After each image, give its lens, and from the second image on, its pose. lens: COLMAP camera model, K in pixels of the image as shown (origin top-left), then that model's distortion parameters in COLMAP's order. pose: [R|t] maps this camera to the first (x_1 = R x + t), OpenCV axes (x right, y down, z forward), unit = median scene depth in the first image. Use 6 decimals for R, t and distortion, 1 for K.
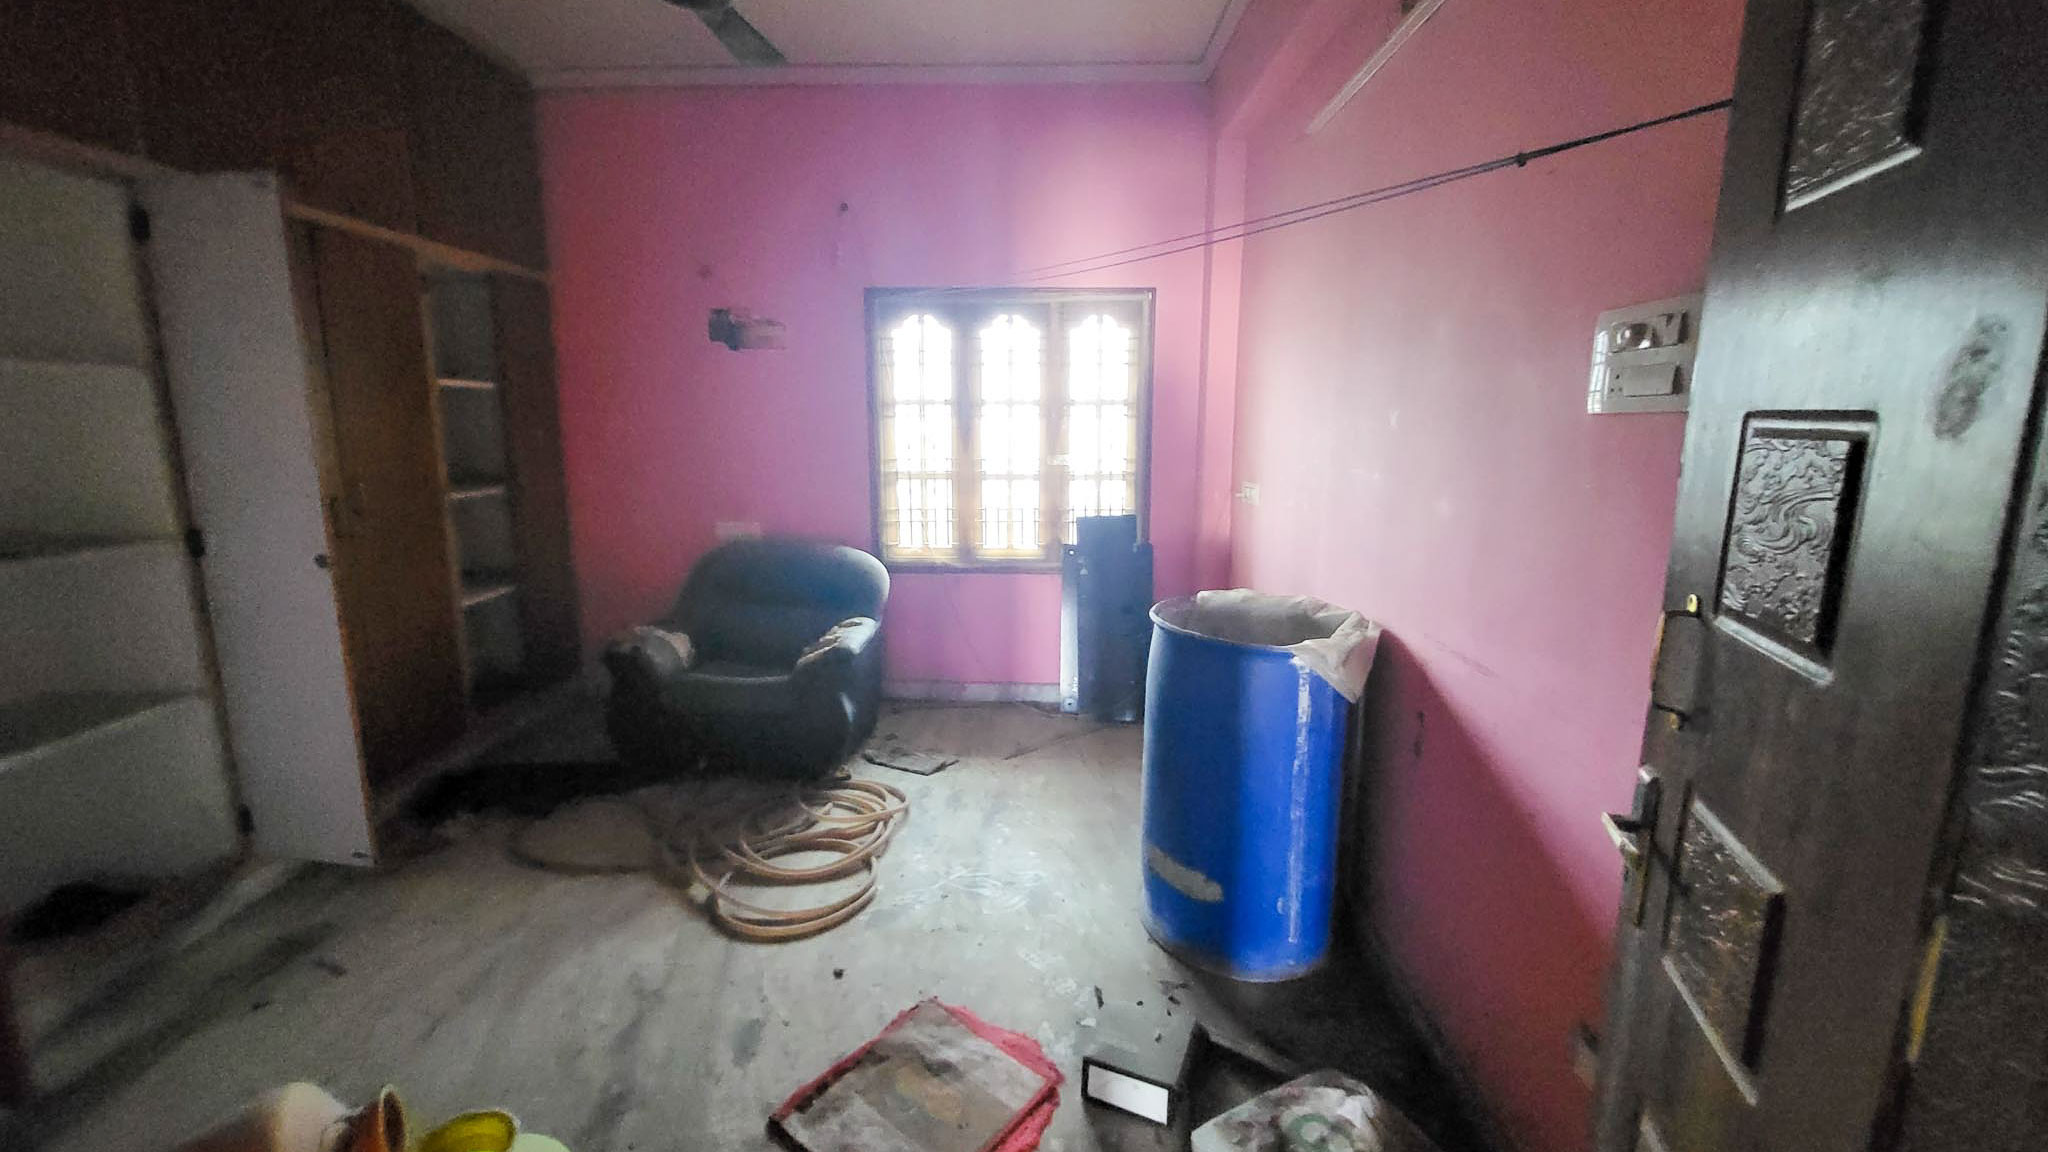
lens RADIAL K [[799.5, 0, 1023.7], [0, 799.5, 543.1], [0, 0, 1]] dist [0.006023, -0.002260]
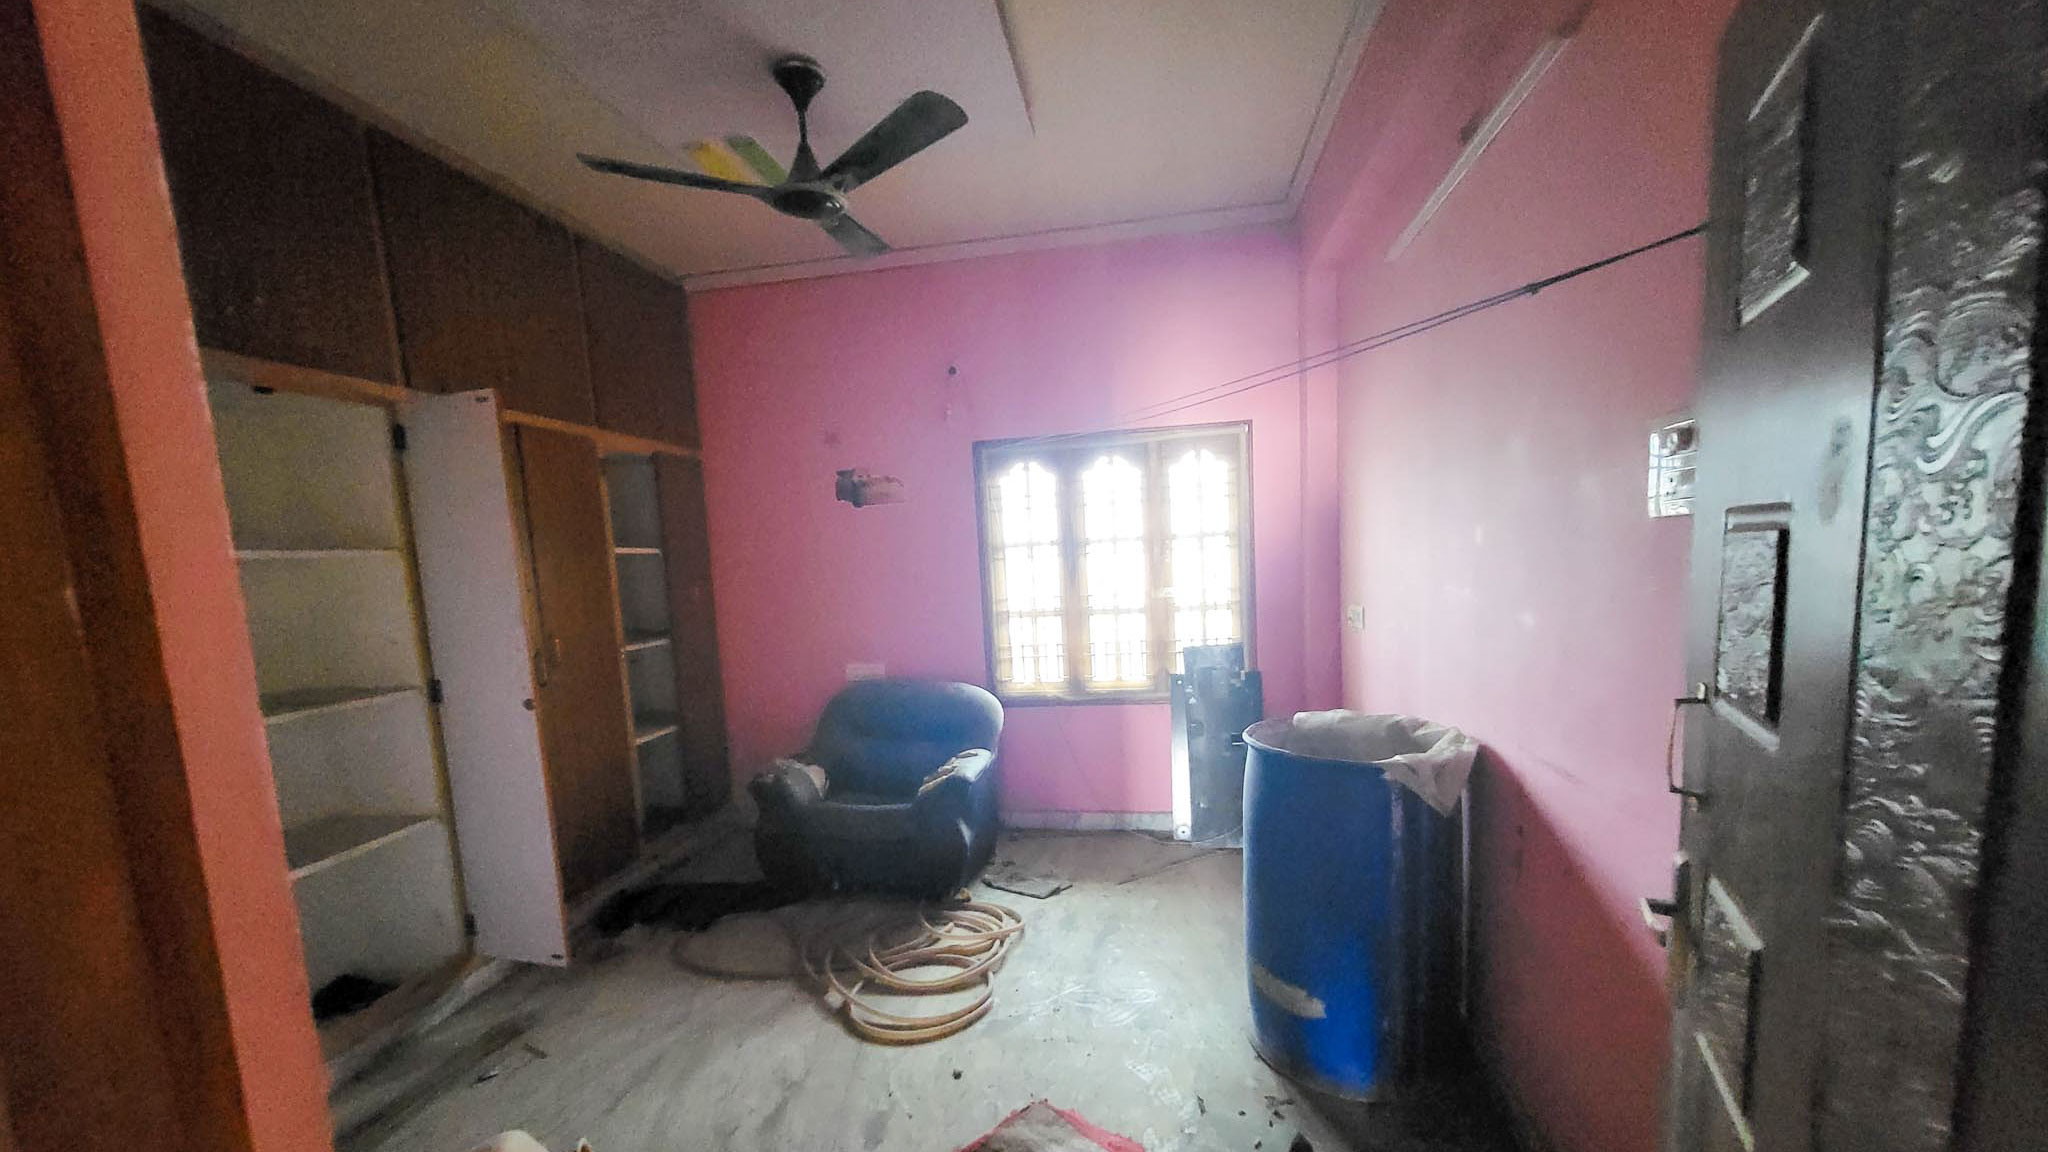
lens RADIAL K [[799.5, 0, 1026.8], [0, 799.5, 649.6], [0, 0, 1]] dist [0.006023, -0.002260]
pose [[0.987776, -0.036632, -0.151514, 0.039620], [0.030377, 0.998596, -0.043390, 0.013490], [0.152891, 0.038257, 0.987502, -0.062009]]
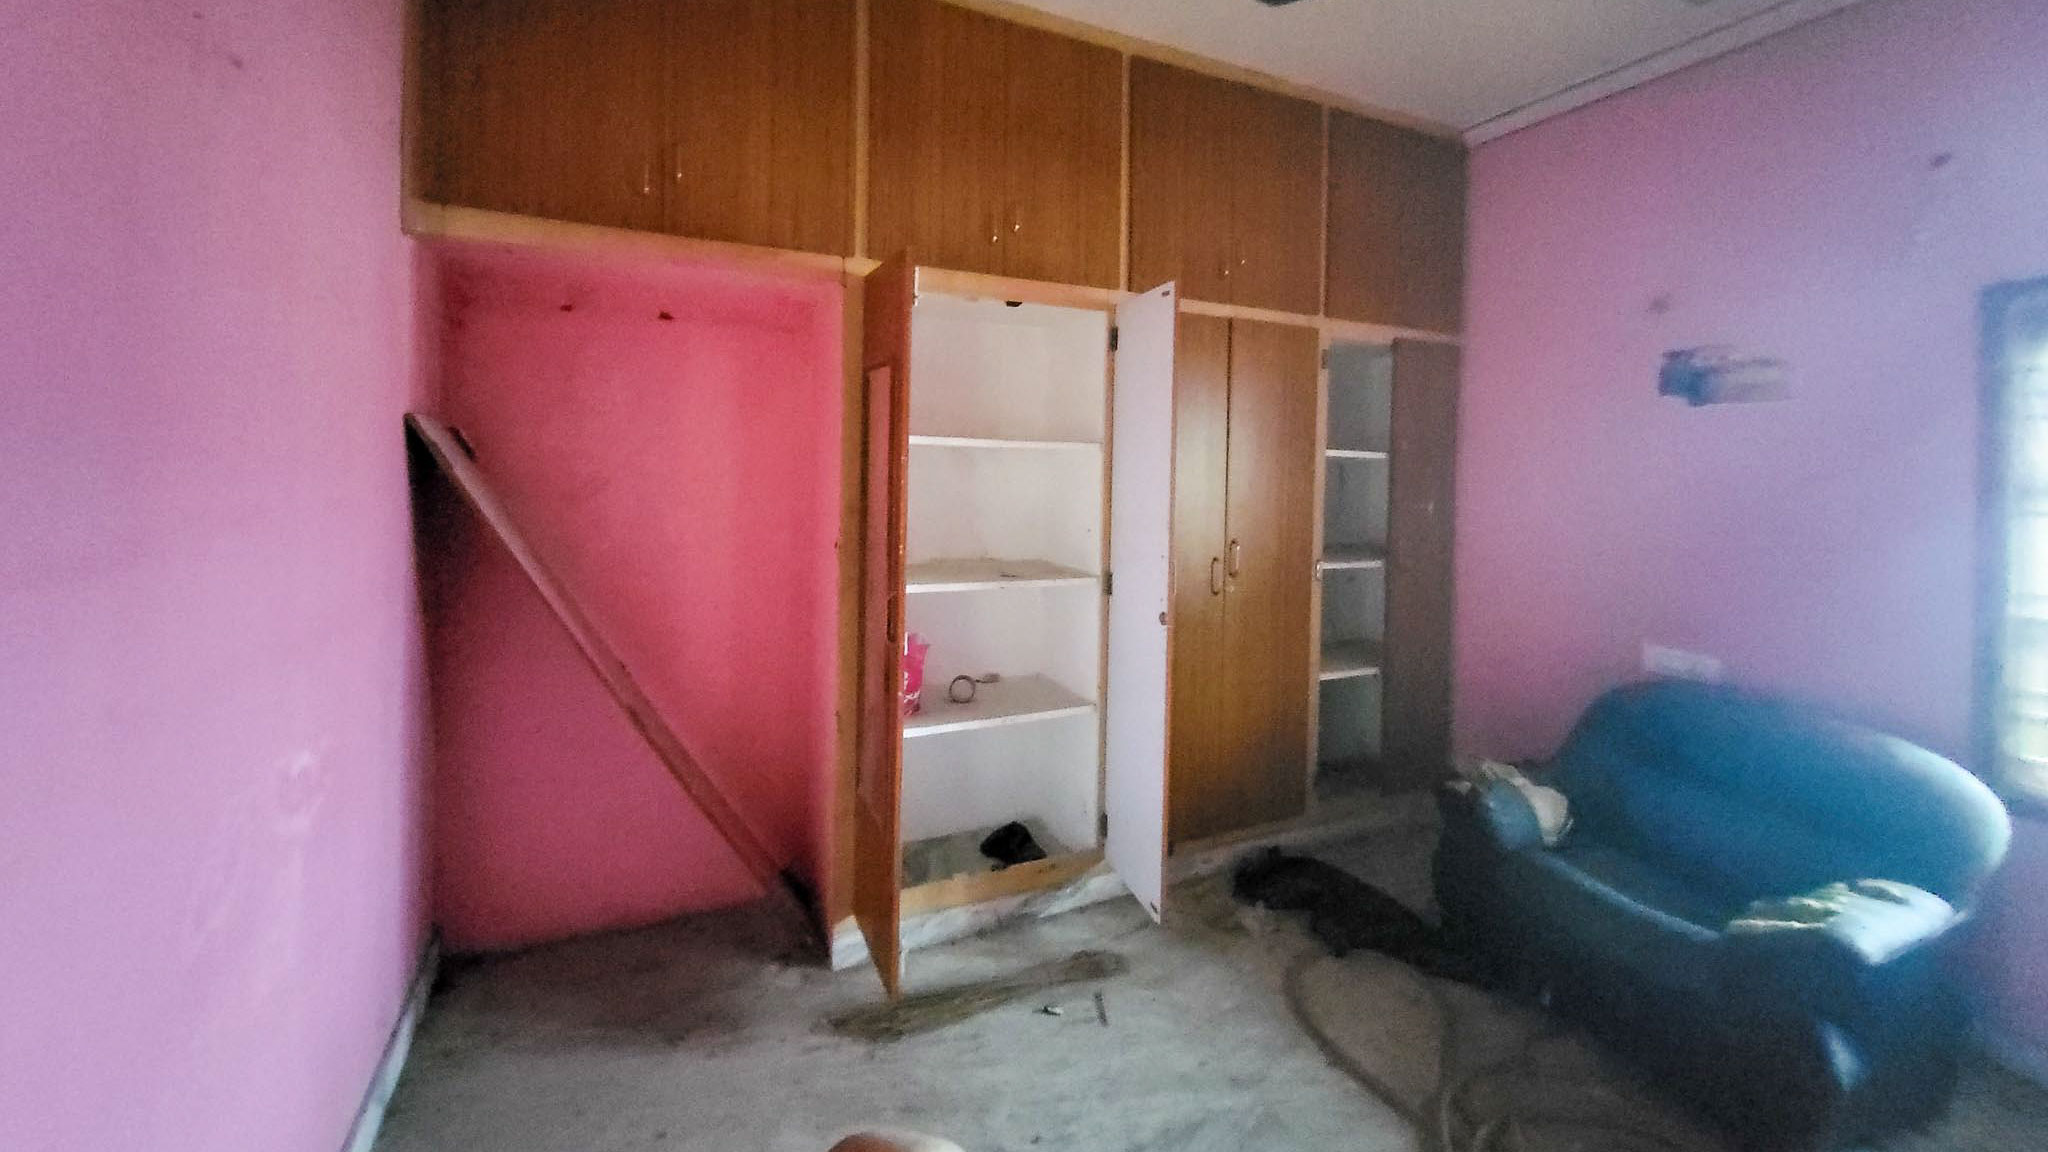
lens RADIAL K [[799.5, 0, 1030.3], [0, 799.5, 463.7], [0, 0, 1]] dist [0.006023, -0.002260]
pose [[0.443612, 0.012388, -0.896133, 0.016051], [-0.168298, 0.983268, -0.069720, -0.068841], [0.880275, 0.181746, 0.438275, 0.290887]]
